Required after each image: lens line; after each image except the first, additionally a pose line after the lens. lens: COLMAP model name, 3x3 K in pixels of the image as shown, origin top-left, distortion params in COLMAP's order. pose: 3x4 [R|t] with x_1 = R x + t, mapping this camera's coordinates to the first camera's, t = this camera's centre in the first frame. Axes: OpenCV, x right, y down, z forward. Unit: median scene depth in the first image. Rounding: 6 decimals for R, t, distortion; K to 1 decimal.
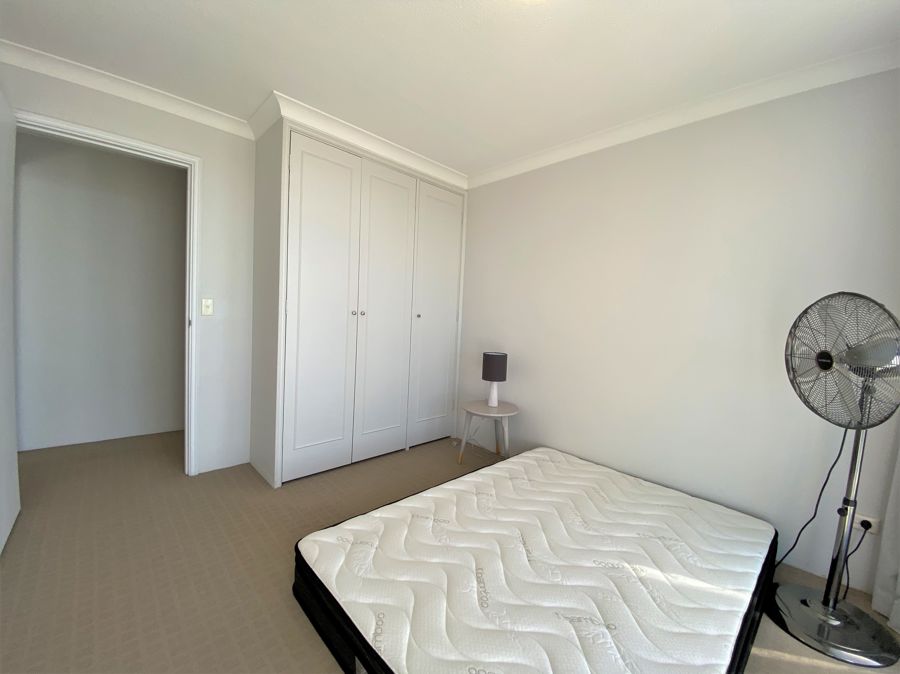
lens RADIAL K [[362.8, 0, 450.0], [0, 362.8, 337.0], [0, 0, 1]] dist [0.011319, -0.015637]
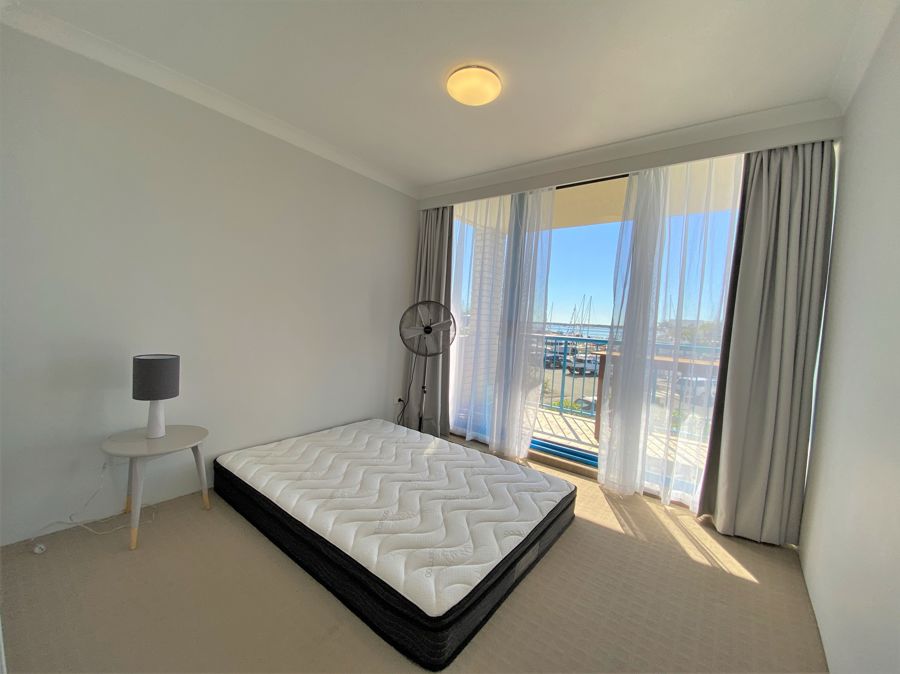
lens RADIAL K [[362.8, 0, 450.0], [0, 362.8, 337.0], [0, 0, 1]] dist [0.011319, -0.015637]
pose [[-0.224633, -0.117556, 0.967327, -0.714667], [-0.044284, 0.992902, 0.110380, -0.098940], [-0.973437, -0.018042, -0.228245, 0.753651]]
